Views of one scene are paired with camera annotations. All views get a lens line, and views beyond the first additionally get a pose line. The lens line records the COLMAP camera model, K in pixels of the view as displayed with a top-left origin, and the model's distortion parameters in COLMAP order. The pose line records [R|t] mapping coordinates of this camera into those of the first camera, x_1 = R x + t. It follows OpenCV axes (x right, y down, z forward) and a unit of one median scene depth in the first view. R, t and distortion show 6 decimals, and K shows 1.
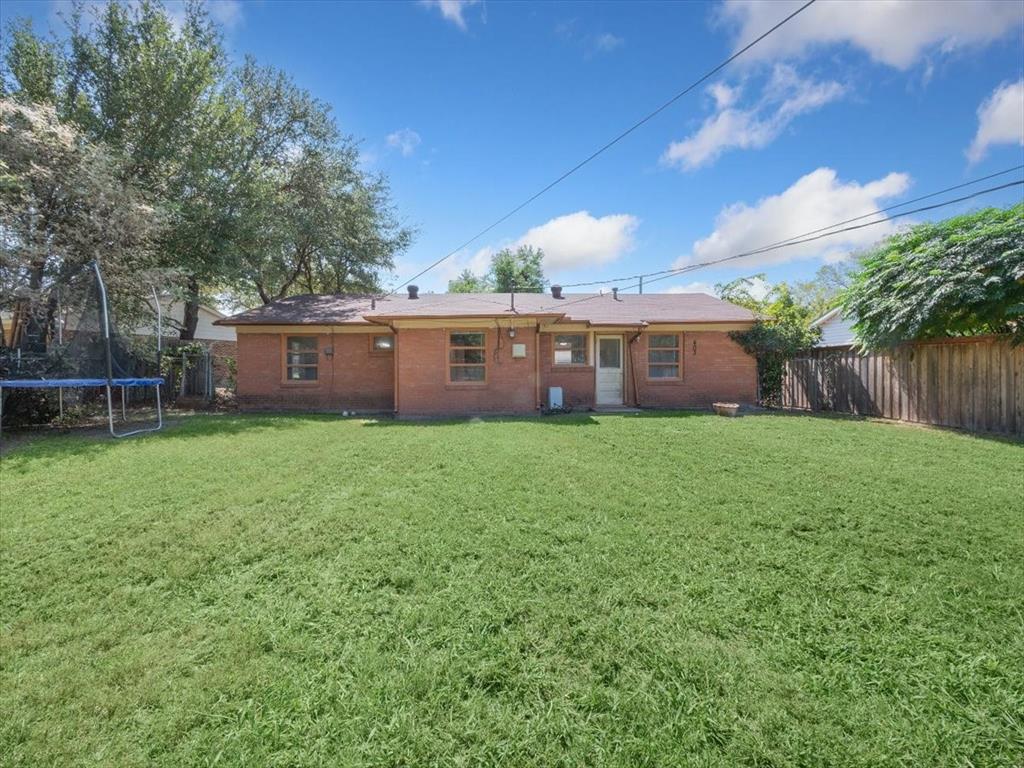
lens RADIAL K [[434.0, 0, 511.4], [0, 434.0, 368.1], [0, 0, 1]] dist [0.000684, -0.000050]
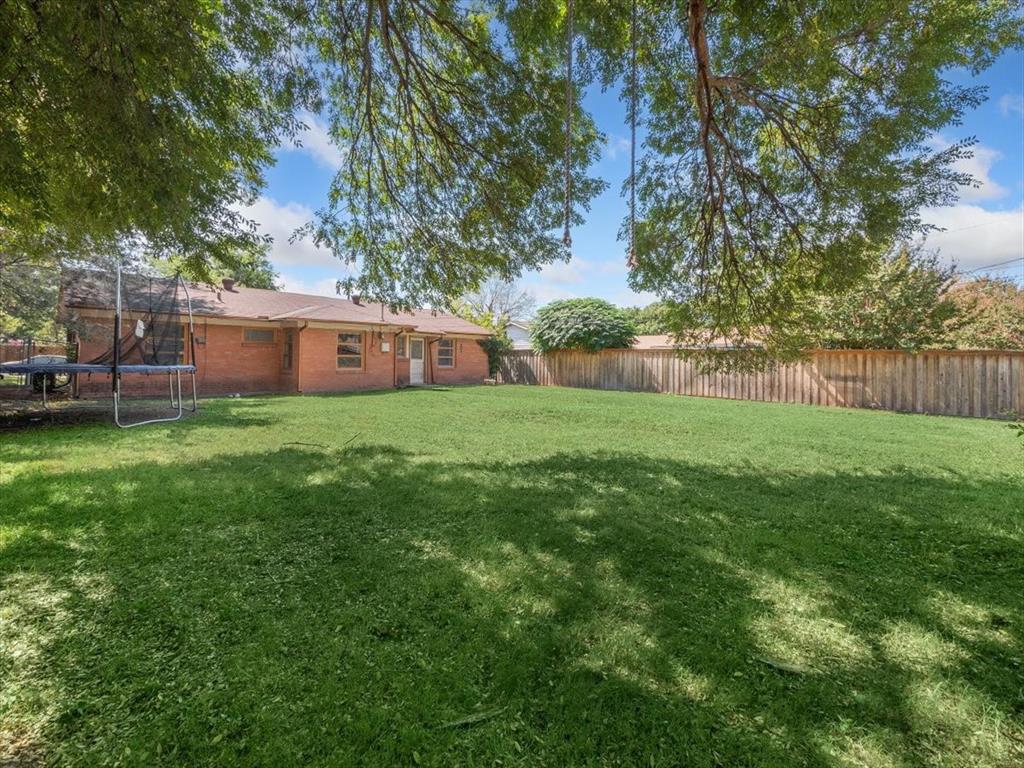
lens RADIAL K [[434.0, 0, 511.4], [0, 434.0, 368.1], [0, 0, 1]] dist [0.000684, -0.000050]
pose [[0.694389, 0.000032, 0.719600, -0.719609], [-0.016277, 0.999745, 0.015662, 0.001379], [-0.719416, -0.022588, 0.694213, -0.344219]]
